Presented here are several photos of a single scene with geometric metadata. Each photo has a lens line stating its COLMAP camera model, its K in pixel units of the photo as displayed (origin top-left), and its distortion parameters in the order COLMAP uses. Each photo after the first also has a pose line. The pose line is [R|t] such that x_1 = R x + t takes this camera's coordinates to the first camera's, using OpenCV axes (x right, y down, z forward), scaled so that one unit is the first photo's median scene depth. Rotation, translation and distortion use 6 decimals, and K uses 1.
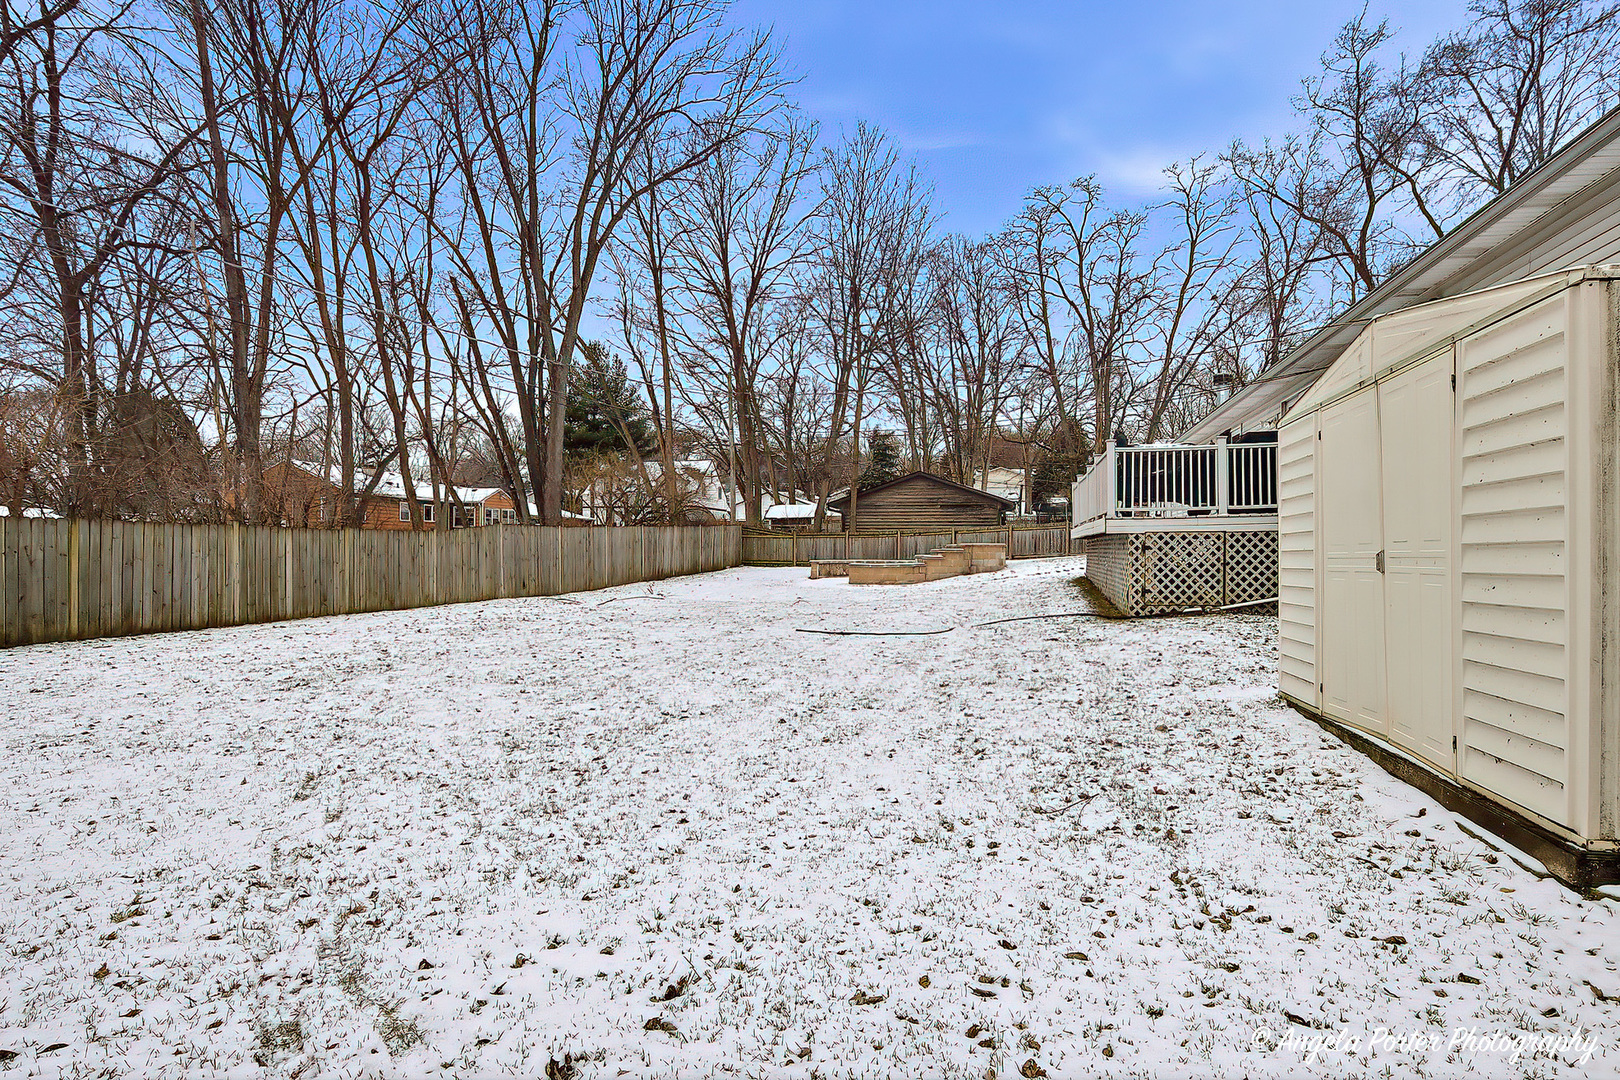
lens RADIAL K [[858.4, 0, 810.0], [0, 858.4, 540.0], [0, 0, 1]] dist [-0.021470, -0.001050]
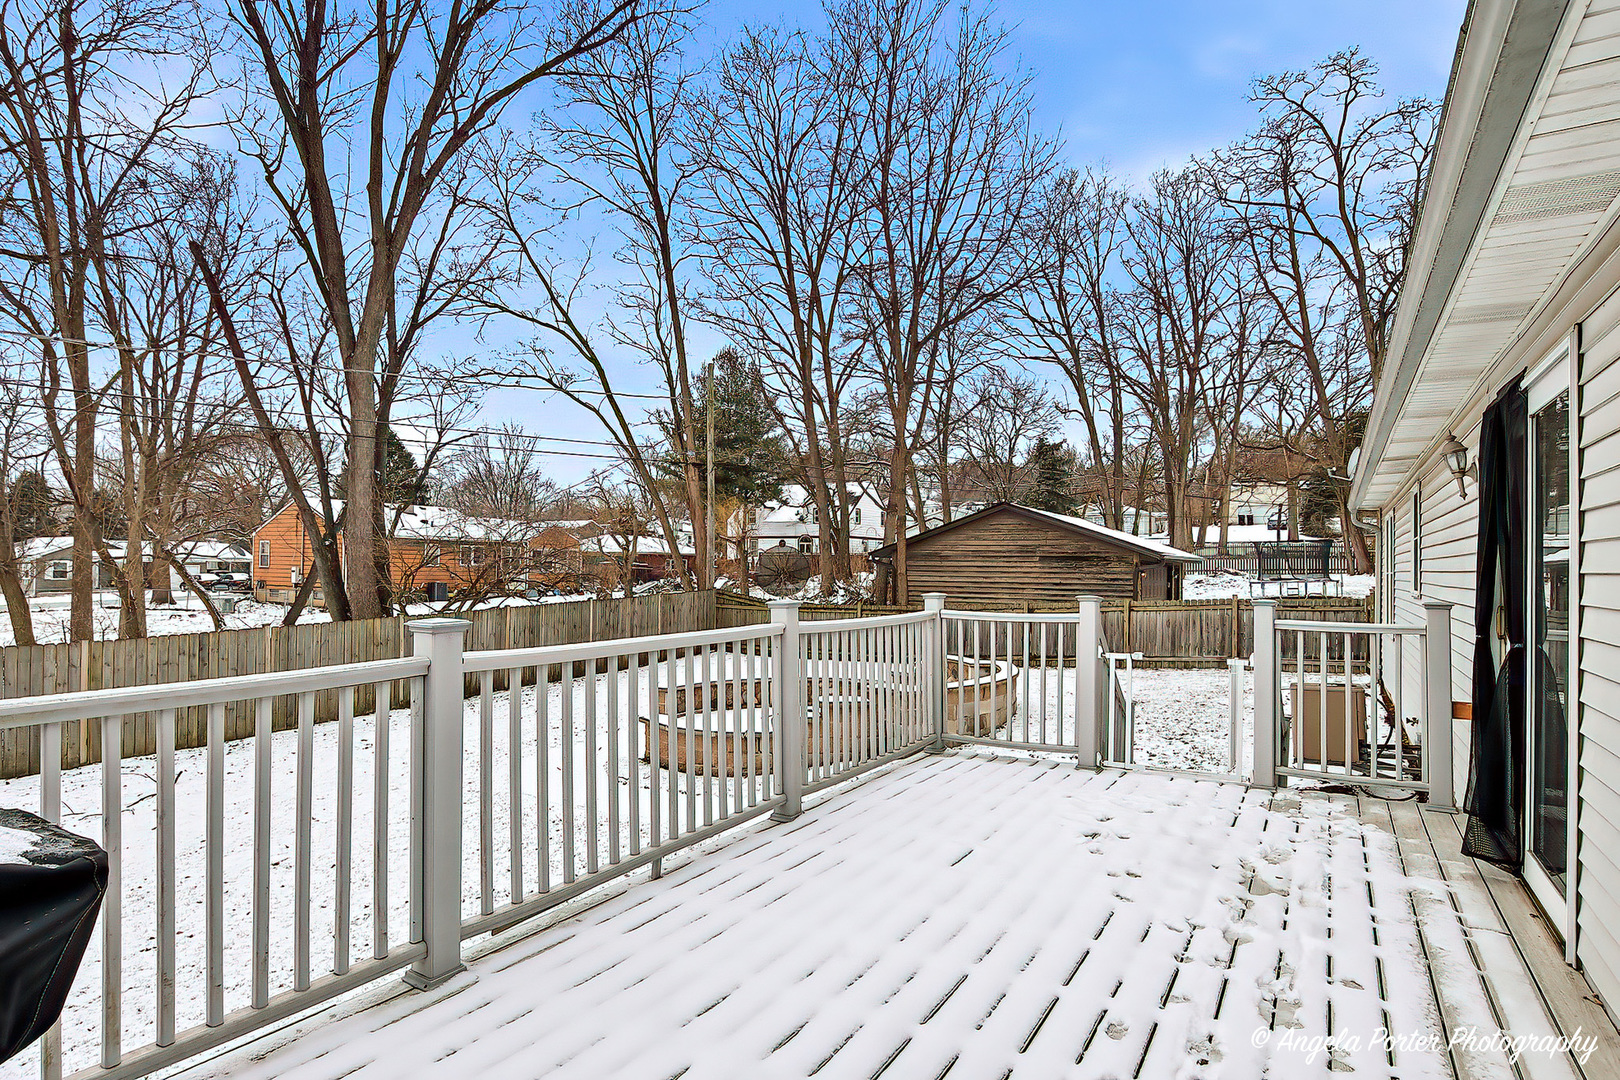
lens RADIAL K [[858.4, 0, 810.0], [0, 858.4, 540.0], [0, 0, 1]] dist [-0.021470, -0.001050]
pose [[0.953759, -0.003034, -0.300558, 0.118219], [-0.001503, 0.999888, -0.014864, -0.028287], [0.300570, 0.014629, 0.953648, 0.238065]]
